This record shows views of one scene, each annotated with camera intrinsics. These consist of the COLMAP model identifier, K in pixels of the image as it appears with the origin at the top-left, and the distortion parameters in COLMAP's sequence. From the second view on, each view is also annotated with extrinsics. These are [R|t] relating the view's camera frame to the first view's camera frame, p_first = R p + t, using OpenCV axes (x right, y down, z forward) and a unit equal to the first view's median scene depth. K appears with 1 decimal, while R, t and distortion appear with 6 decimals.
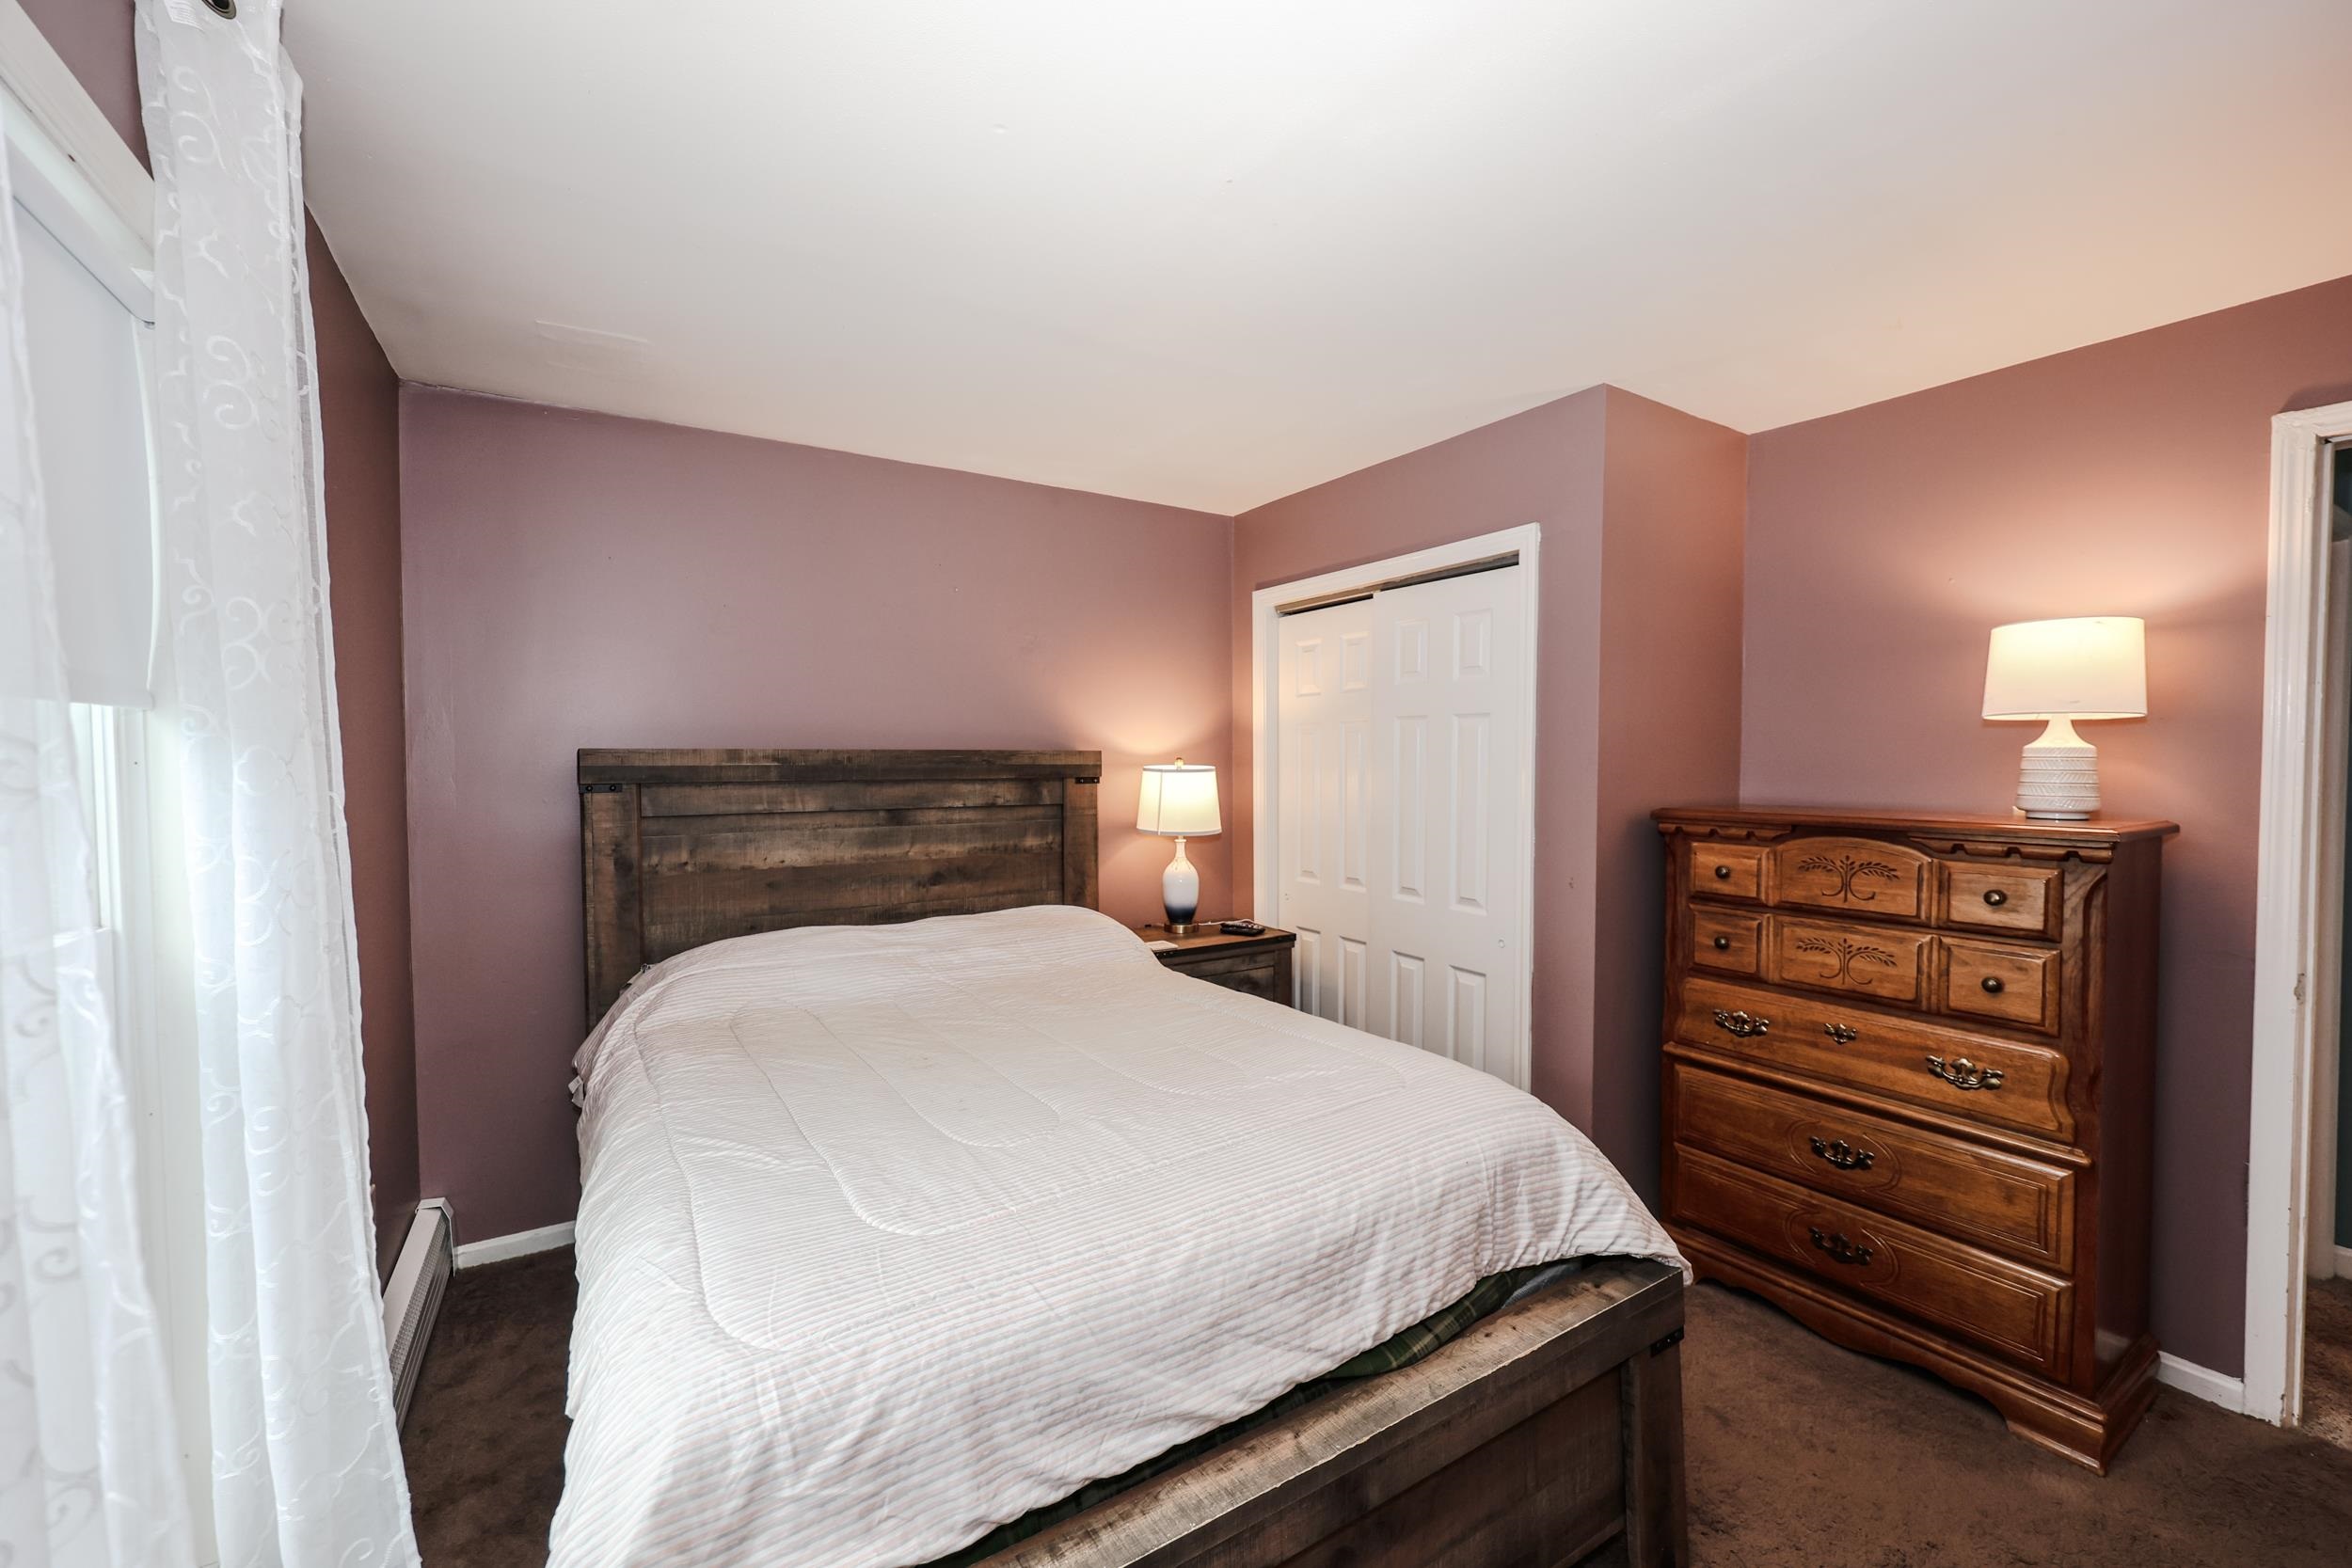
lens RADIAL K [[939.1, 0, 1161.8], [0, 939.1, 795.3], [0, 0, 1]] dist [0.006583, -0.001907]
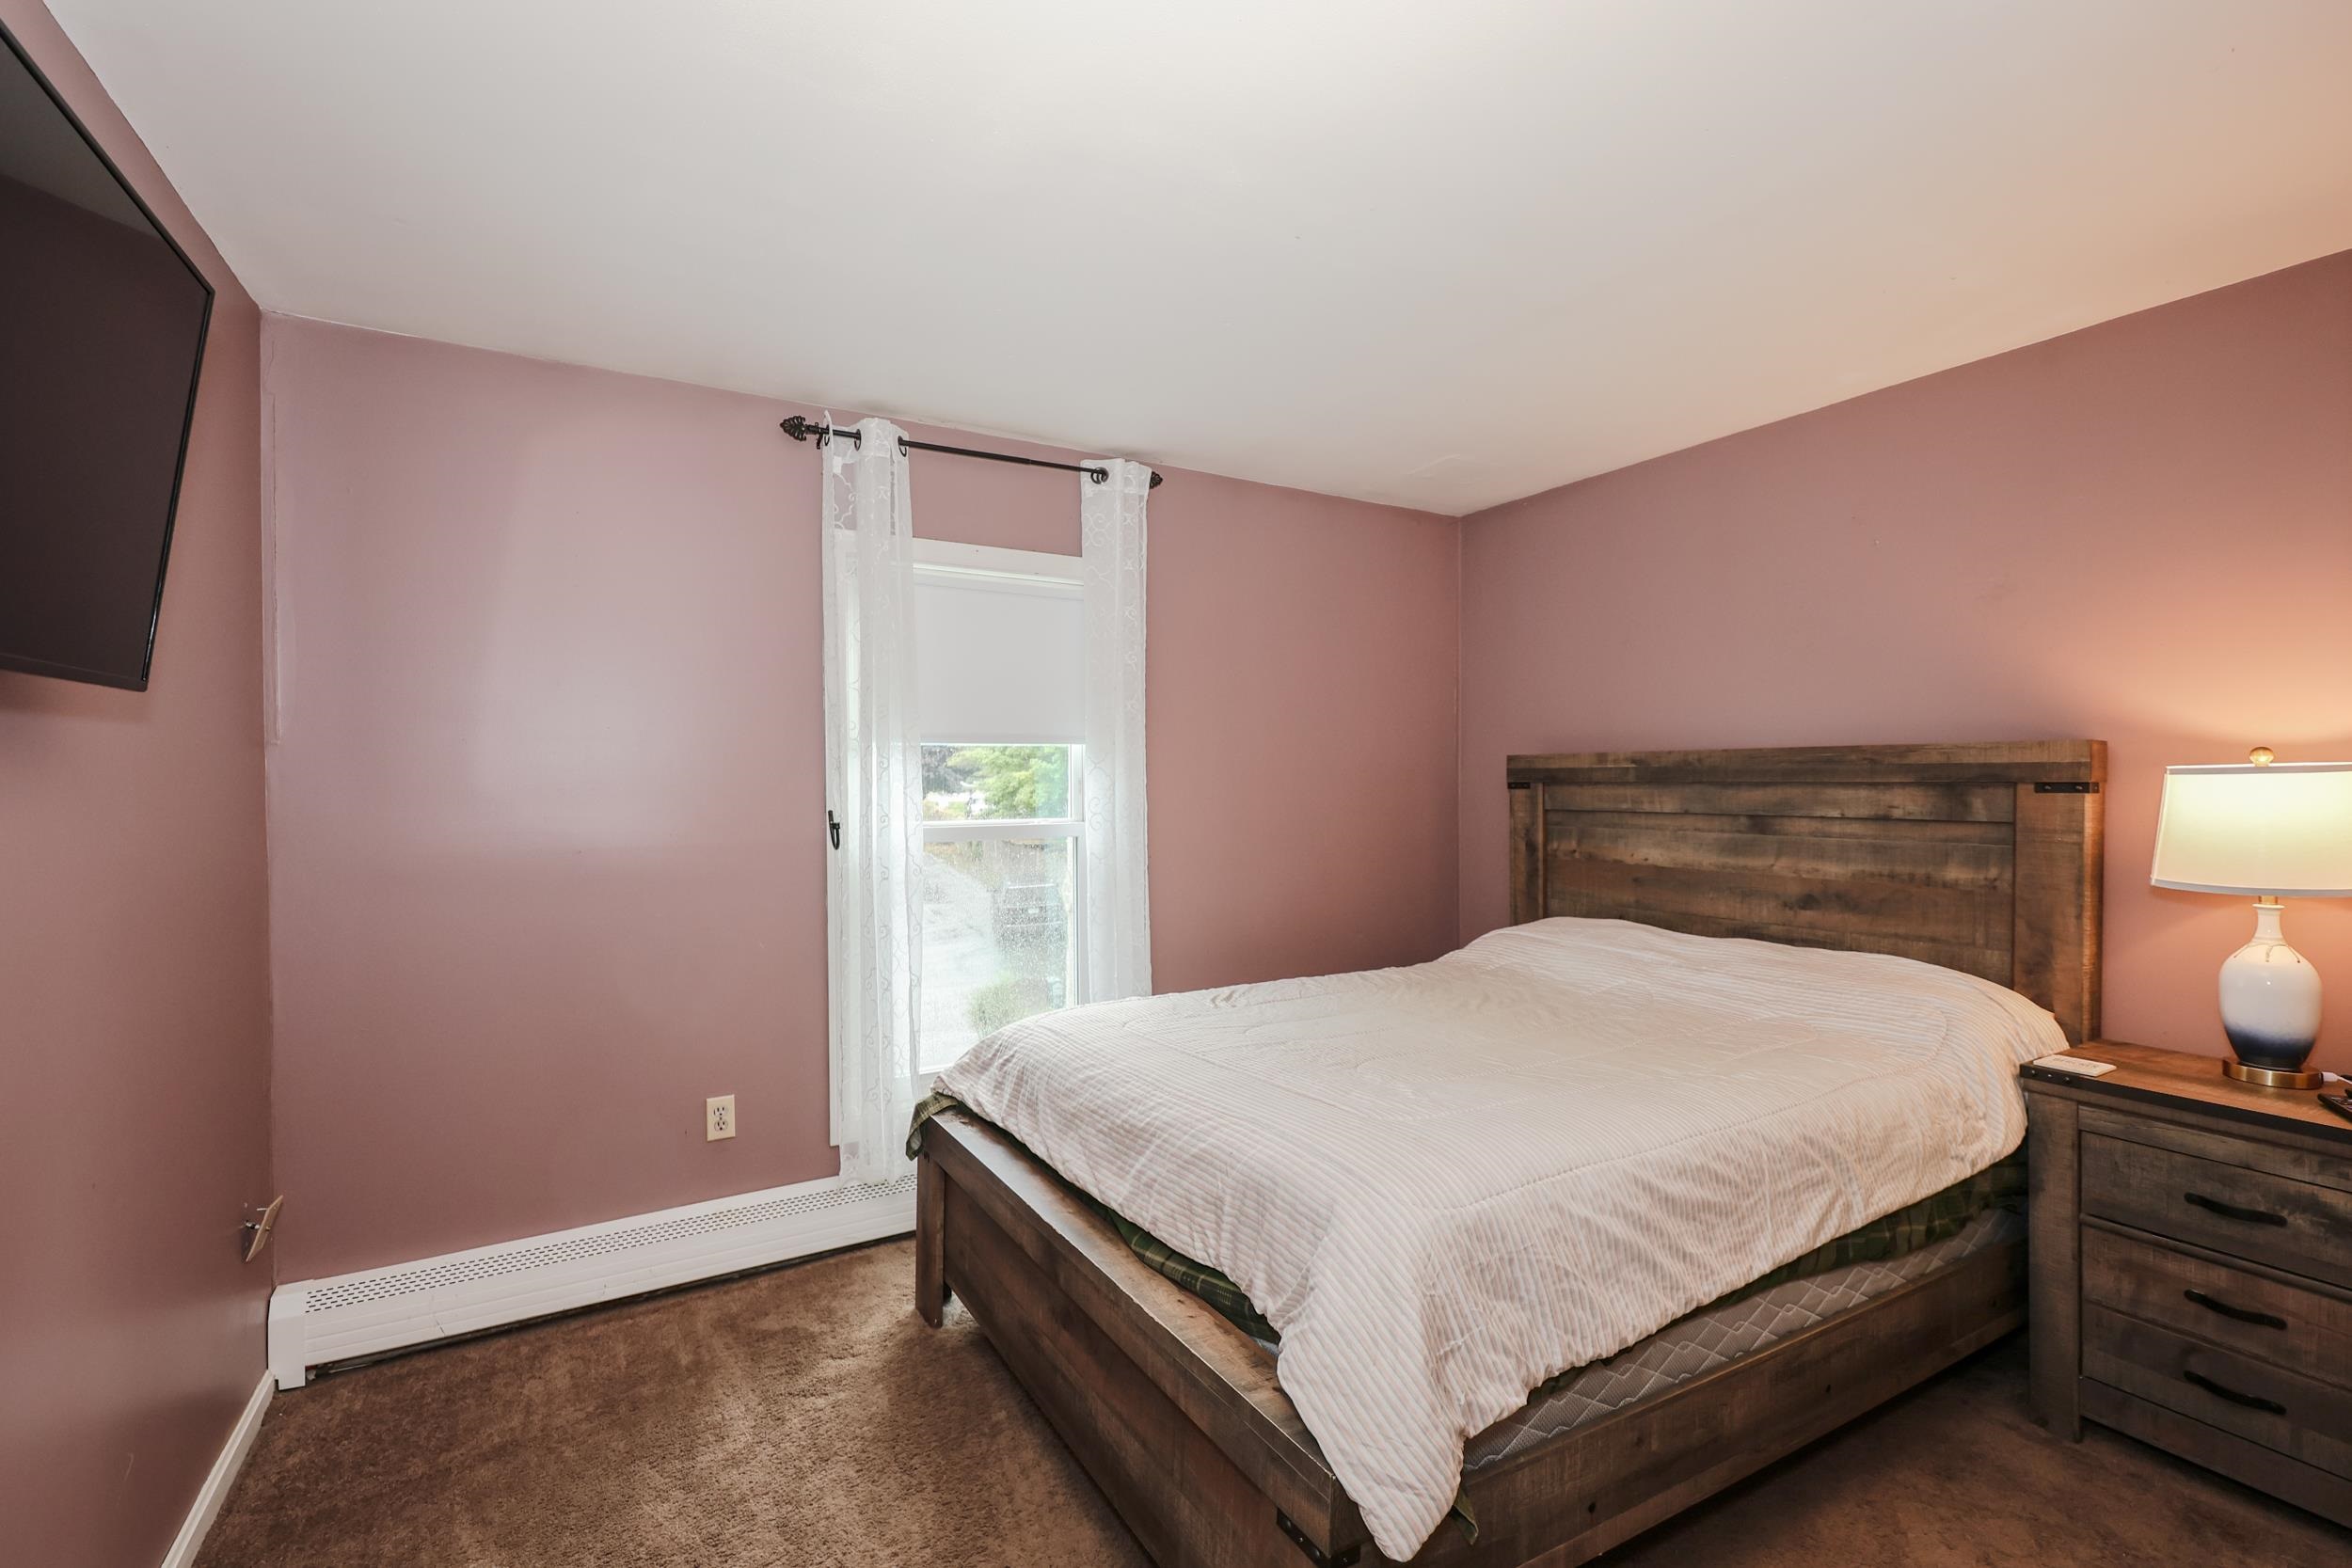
lens RADIAL K [[972.2, 0, 1156.9], [0, 972.2, 782.1], [0, 0, 1]] dist [0.002306, 0.000185]
pose [[-0.006005, 0.003631, -0.999975, 0.638847], [-0.039592, 0.999208, 0.003866, 0.002208], [0.999198, 0.039614, -0.005856, 0.435534]]
